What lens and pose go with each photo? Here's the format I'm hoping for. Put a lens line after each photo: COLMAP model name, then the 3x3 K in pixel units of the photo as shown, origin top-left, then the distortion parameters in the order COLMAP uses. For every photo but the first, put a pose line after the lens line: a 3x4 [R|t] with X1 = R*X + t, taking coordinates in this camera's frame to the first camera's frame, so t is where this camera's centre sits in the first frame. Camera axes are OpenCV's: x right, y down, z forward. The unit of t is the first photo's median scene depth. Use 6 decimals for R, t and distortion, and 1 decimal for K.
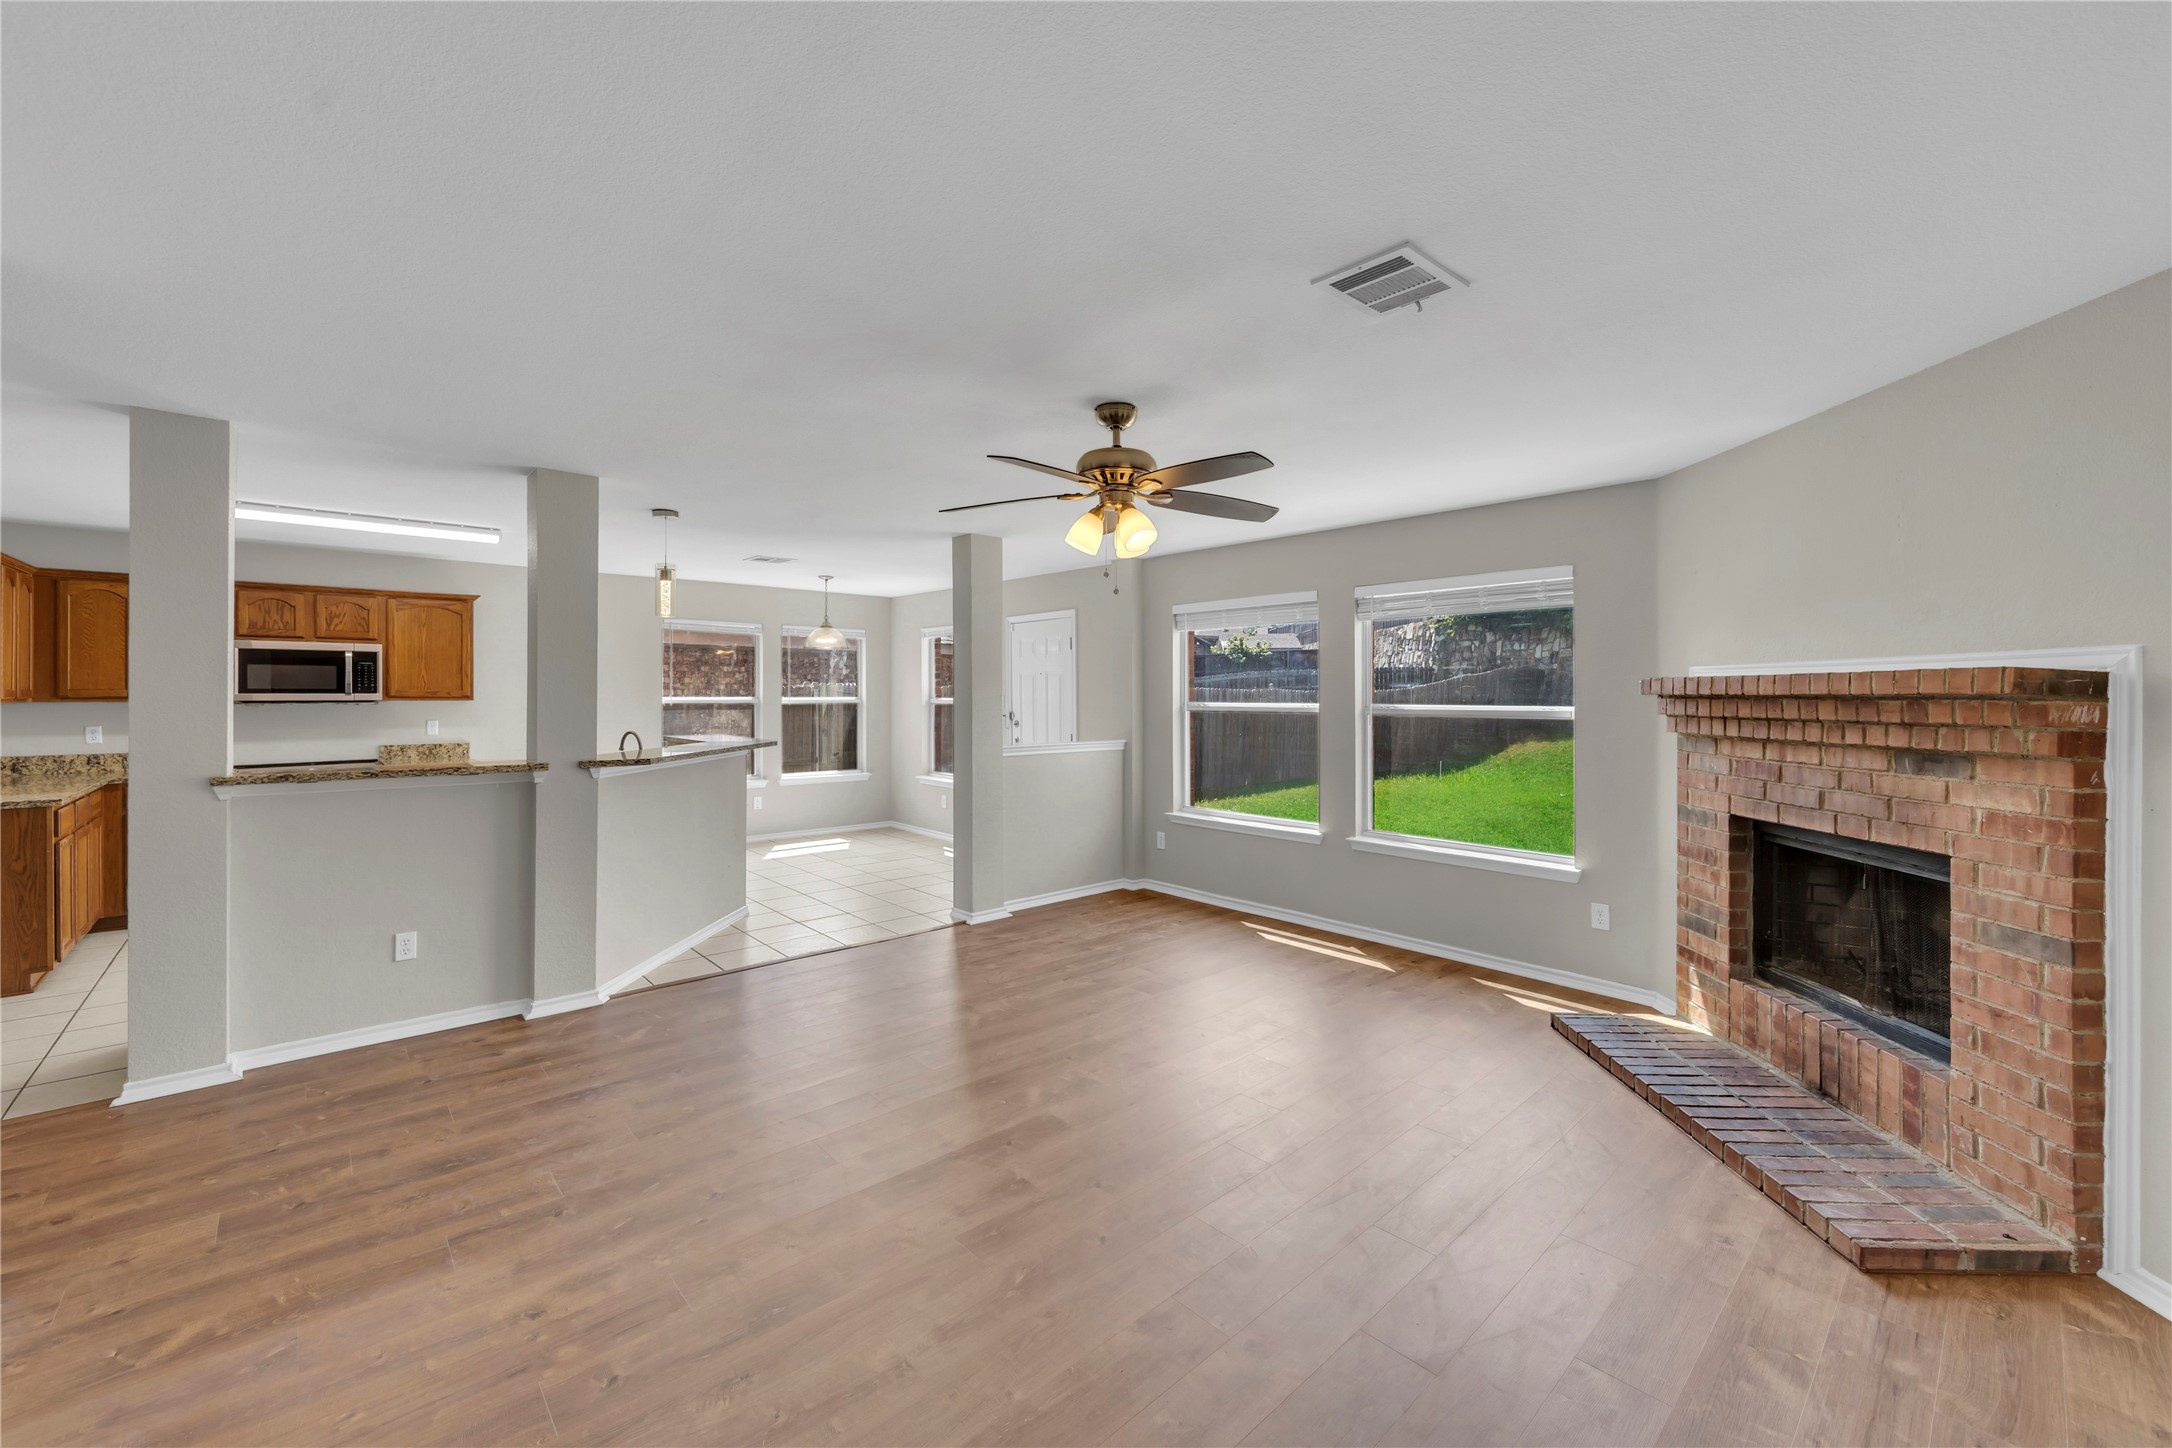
lens RADIAL K [[856.1, 0, 1085.2], [0, 856.1, 697.6], [0, 0, 1]] dist [-0.000005, -0.000944]
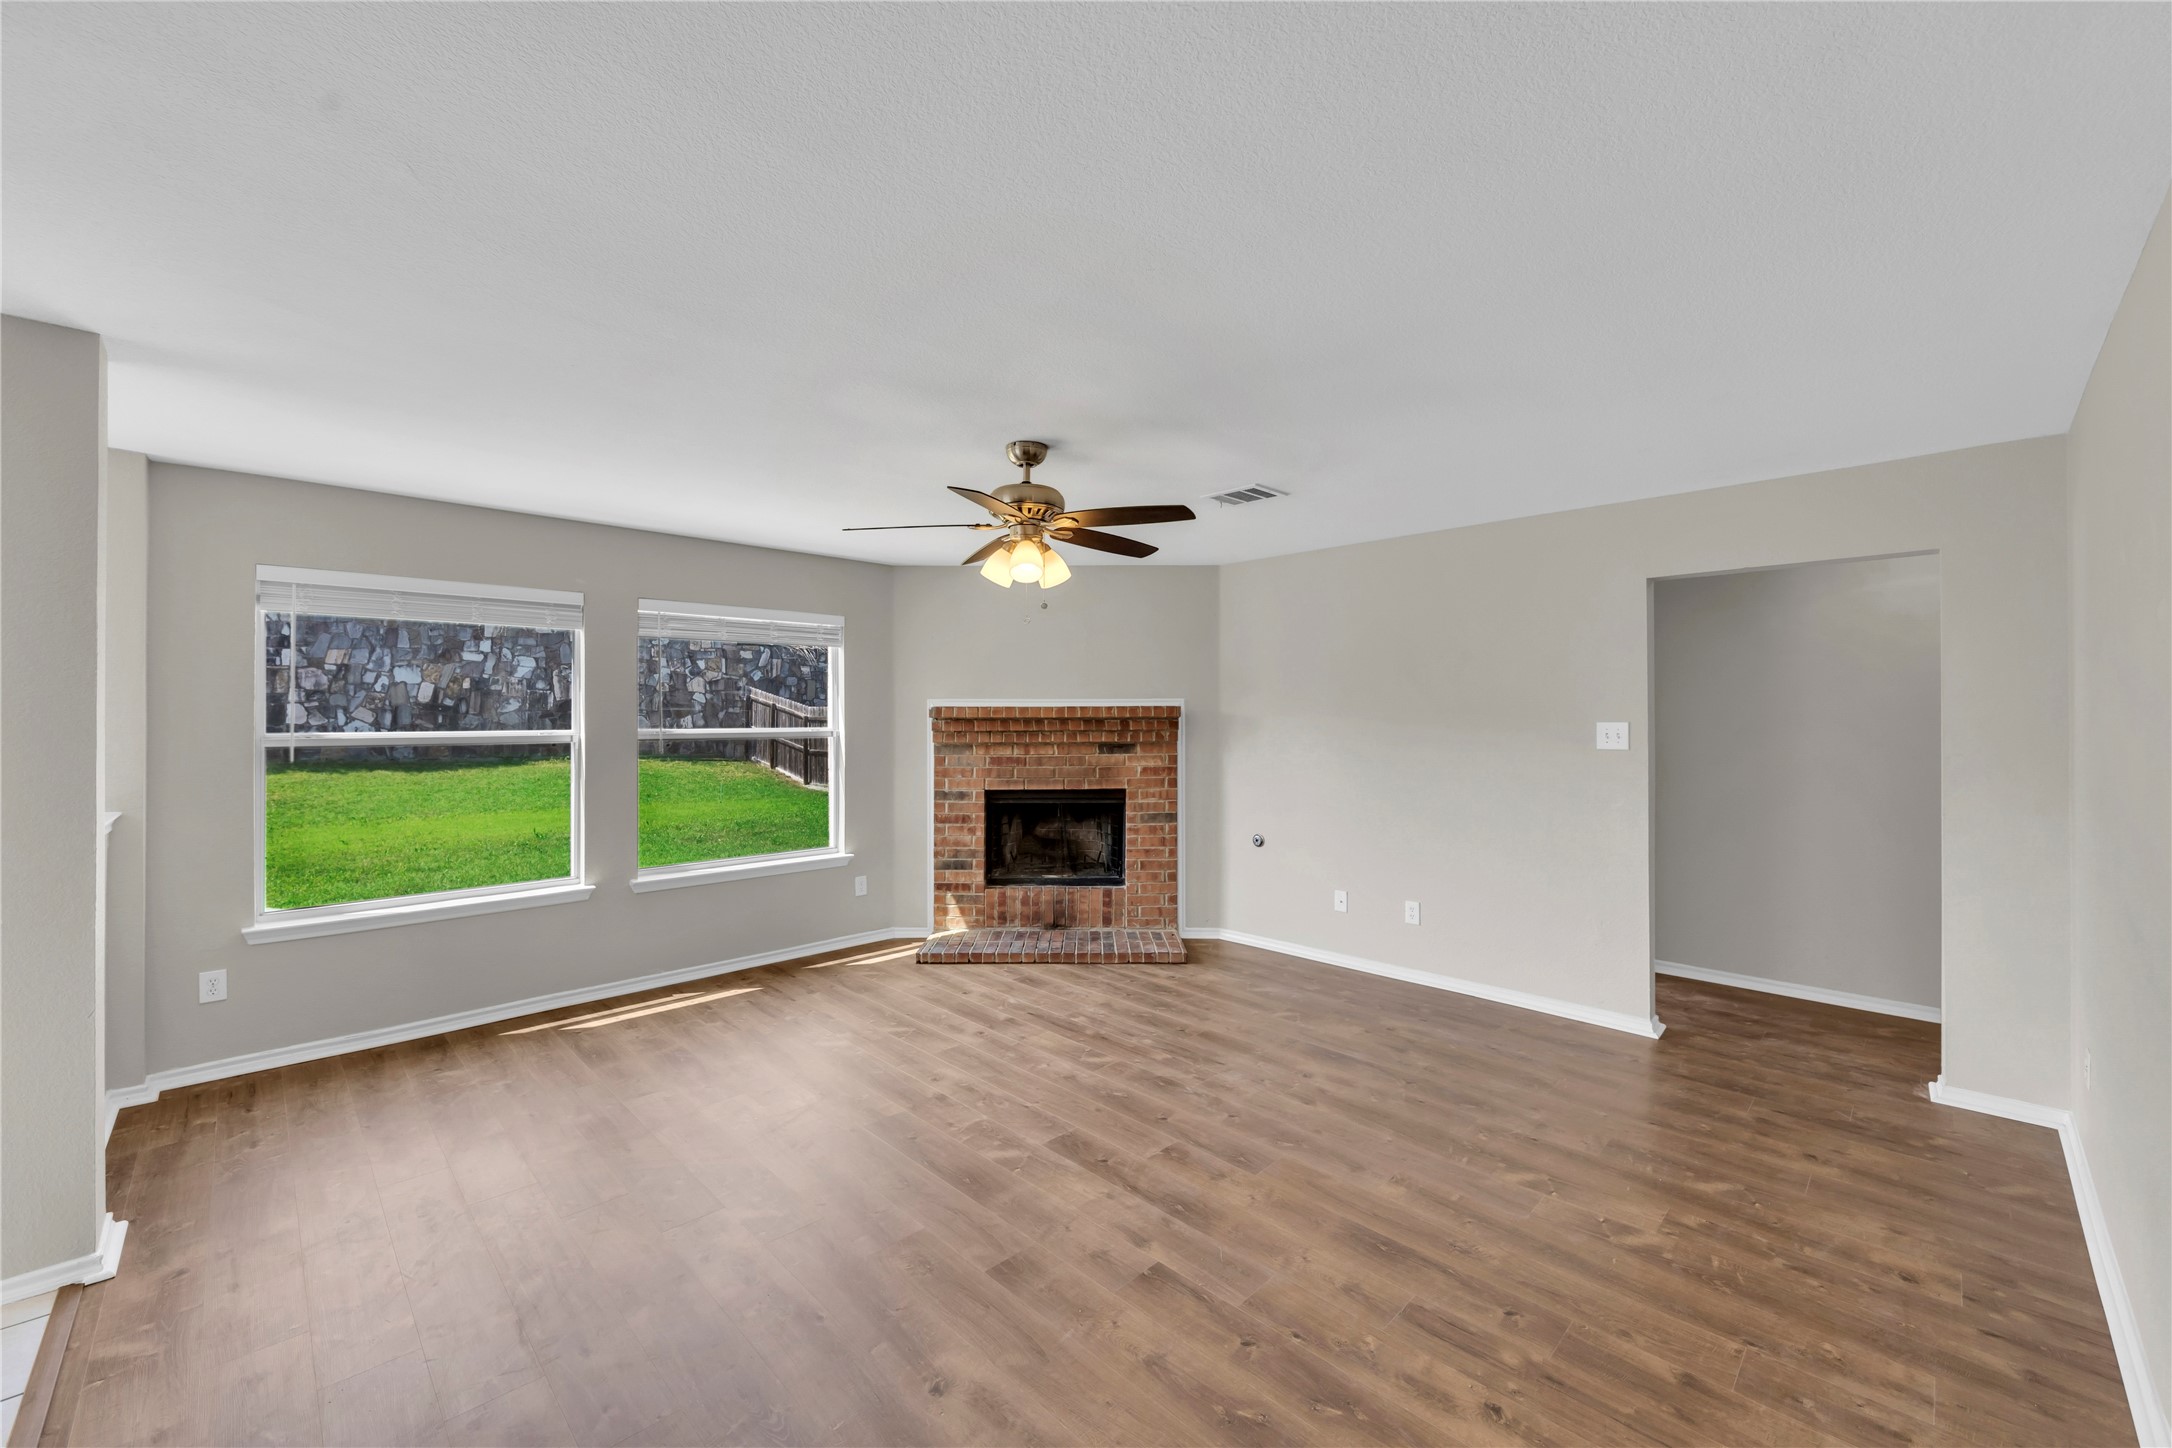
lens RADIAL K [[856.1, 0, 1085.9], [0, 856.1, 720.3], [0, 0, 1]] dist [-0.000005, -0.000944]
pose [[-0.038348, -0.007243, 0.999238, -0.887678], [0.004709, 0.999961, 0.007429, -0.009675], [-0.999253, 0.004991, -0.038312, 0.851343]]
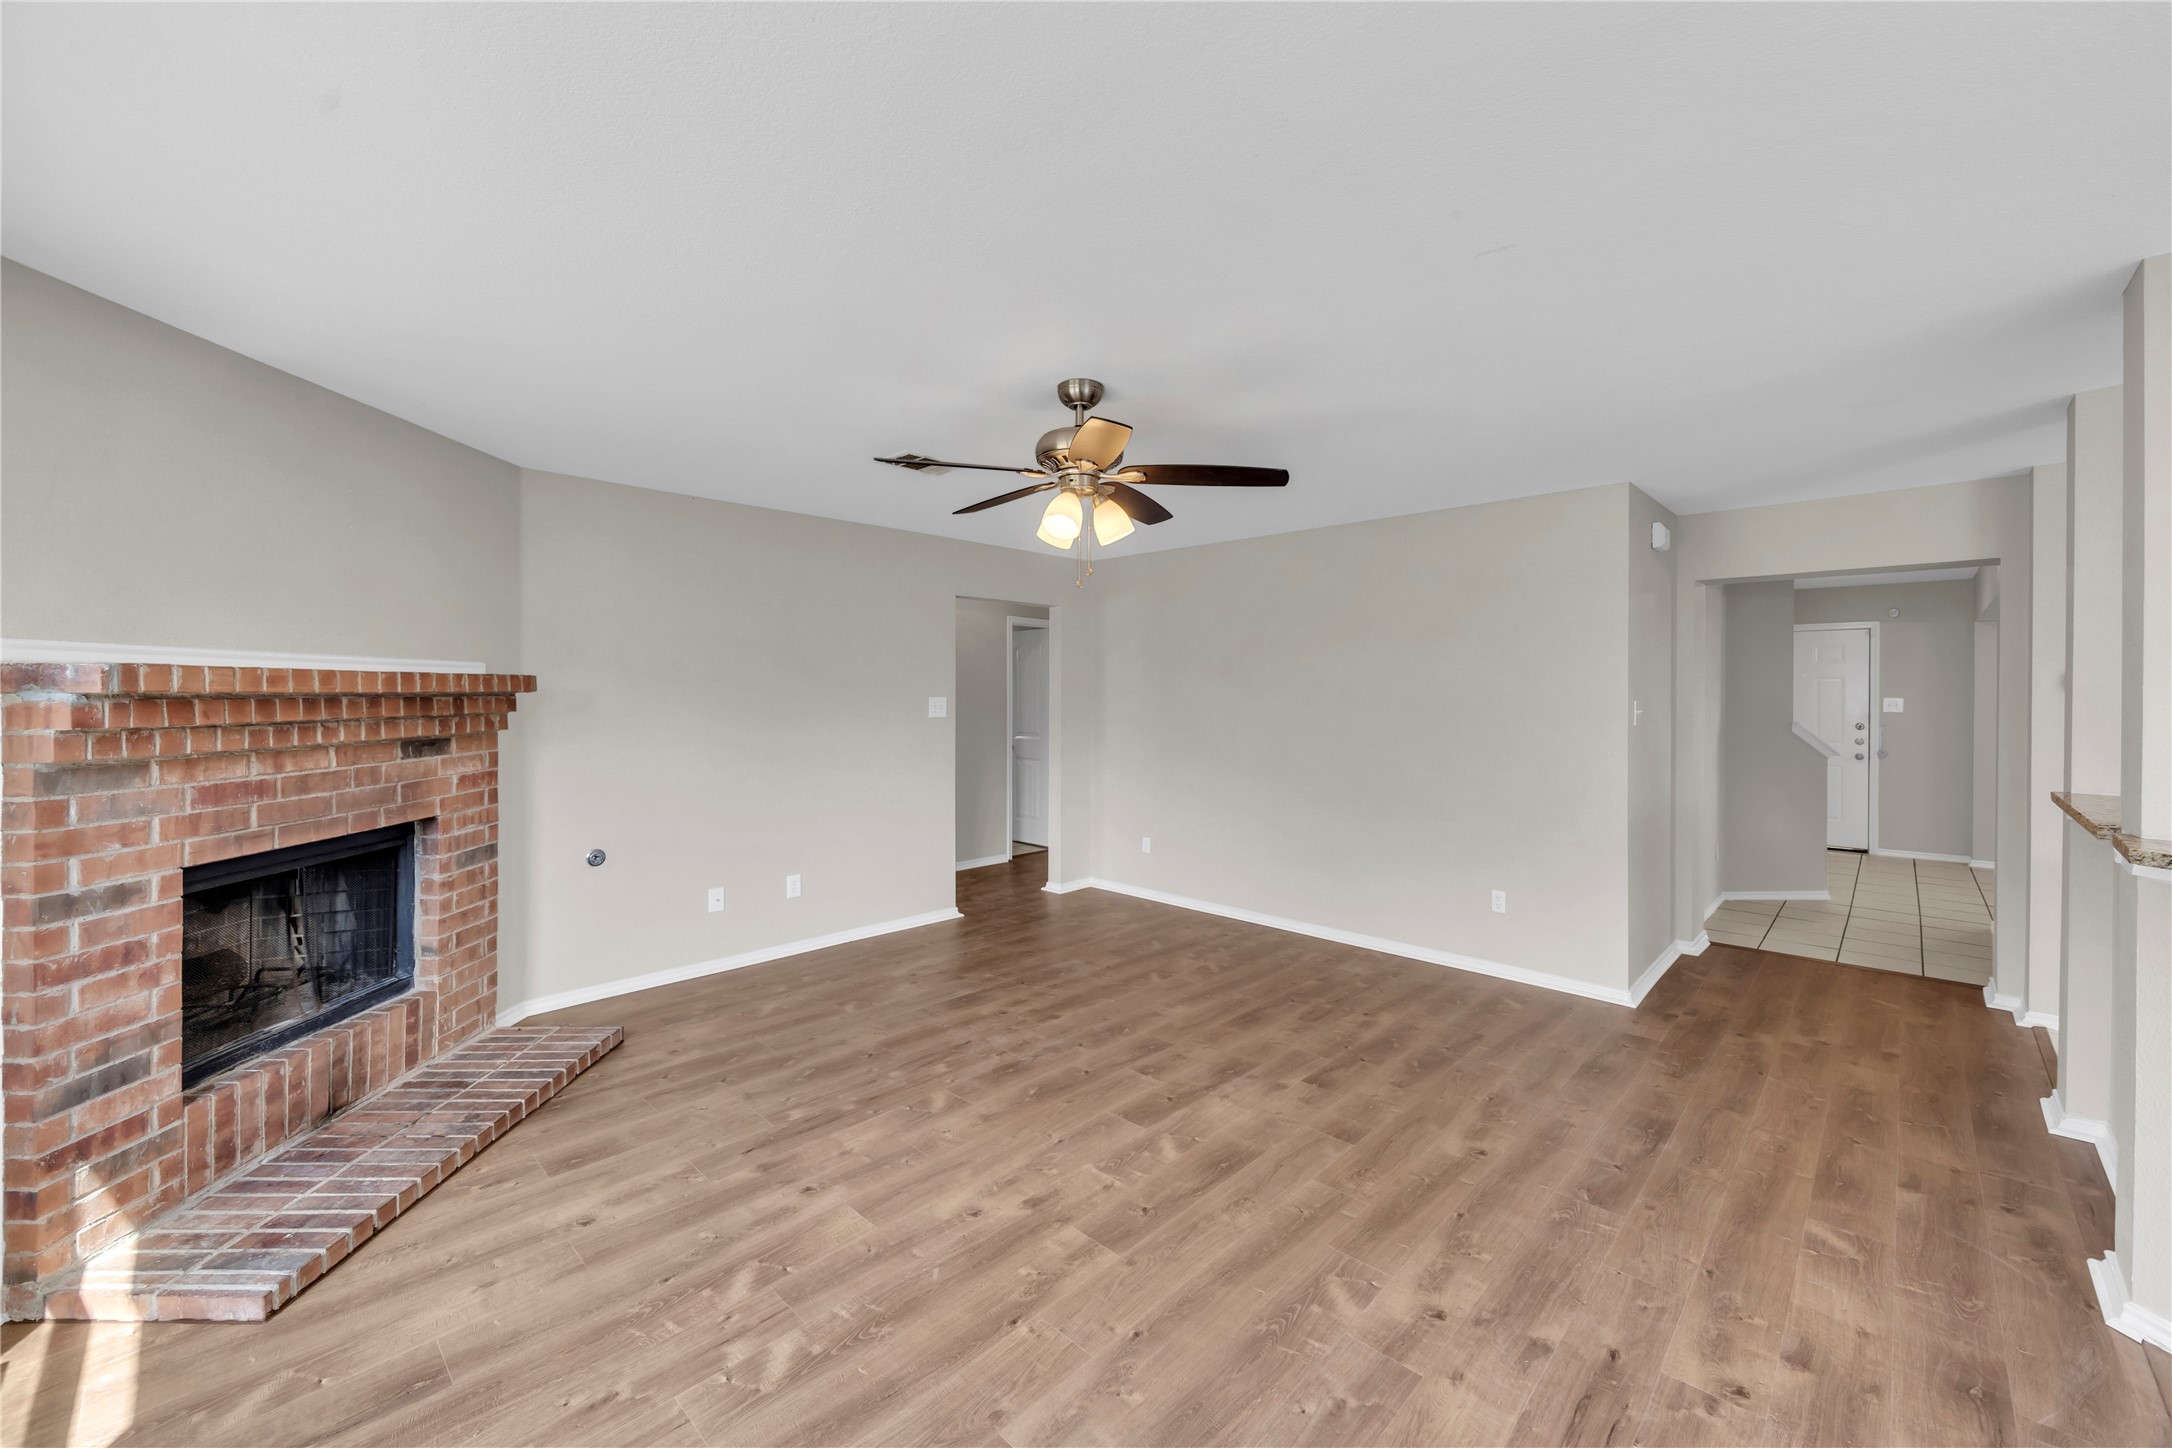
lens RADIAL K [[856.1, 0, 1083.2], [0, 856.1, 705.9], [0, 0, 1]] dist [-0.000005, -0.000944]
pose [[-0.997640, -0.006496, -0.068353, 0.084643], [-0.007715, 0.999815, 0.017596, -0.010439], [0.068226, 0.018082, -0.997506, 1.692476]]
